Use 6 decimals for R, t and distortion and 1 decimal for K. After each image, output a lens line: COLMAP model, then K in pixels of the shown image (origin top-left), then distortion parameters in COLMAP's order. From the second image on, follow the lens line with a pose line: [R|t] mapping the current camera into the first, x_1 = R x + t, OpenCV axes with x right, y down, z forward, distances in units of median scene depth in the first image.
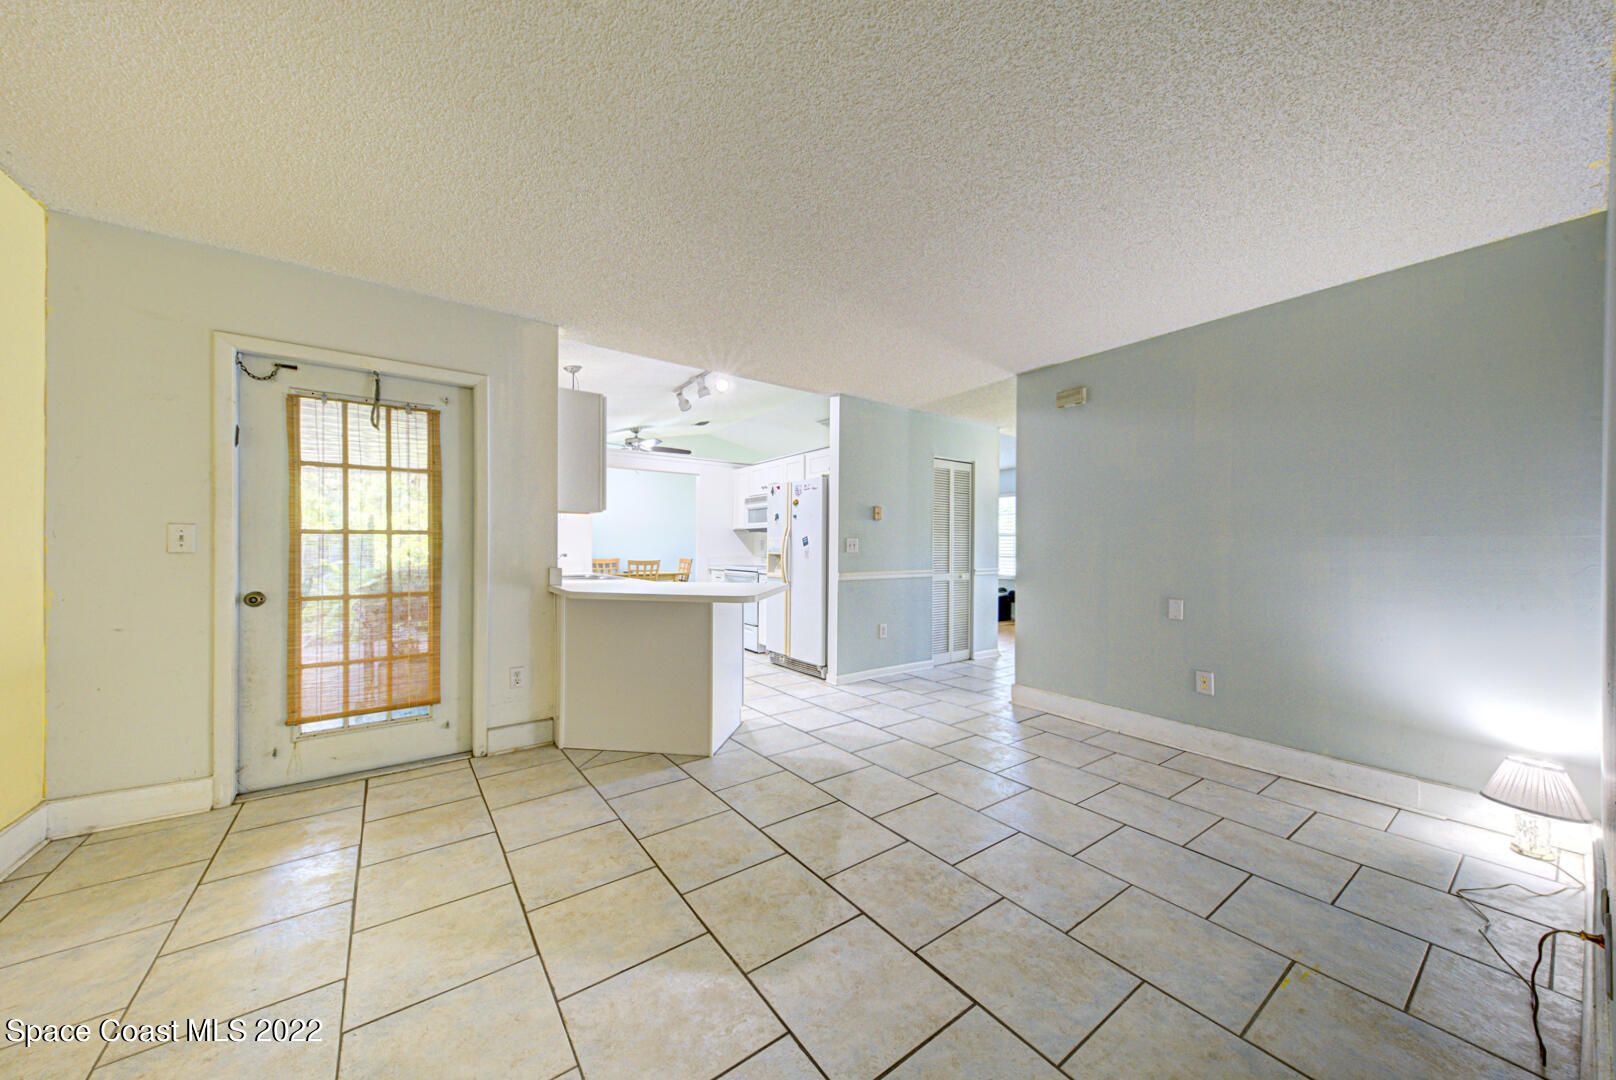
lens RADIAL K [[552.3, 0, 807.2], [0, 552.3, 539.2], [0, 0, 1]] dist [0.016500, -0.001561]
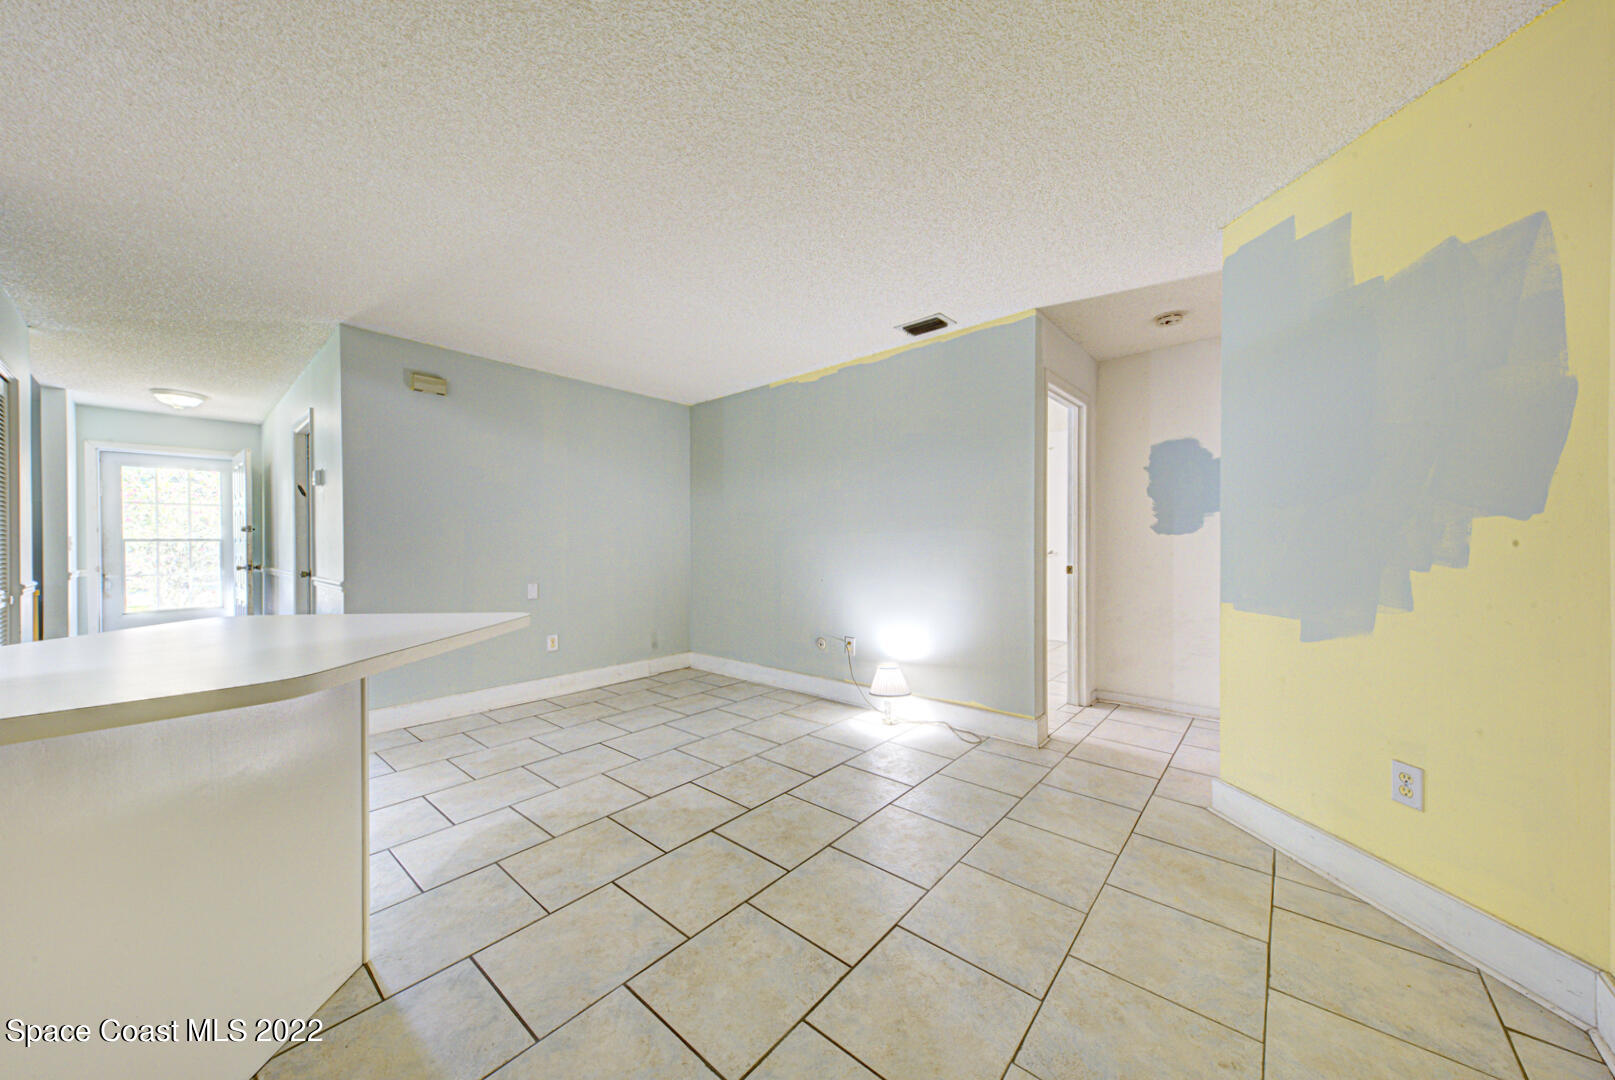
lens RADIAL K [[552.0, 0, 818.6], [0, 552.0, 543.5], [0, 0, 1]] dist [0.016500, -0.001561]
pose [[-0.229929, -0.008356, 0.973172, -0.795552], [-0.011335, 0.999918, 0.005908, 0.004744], [-0.973141, -0.009673, -0.230005, 0.752276]]
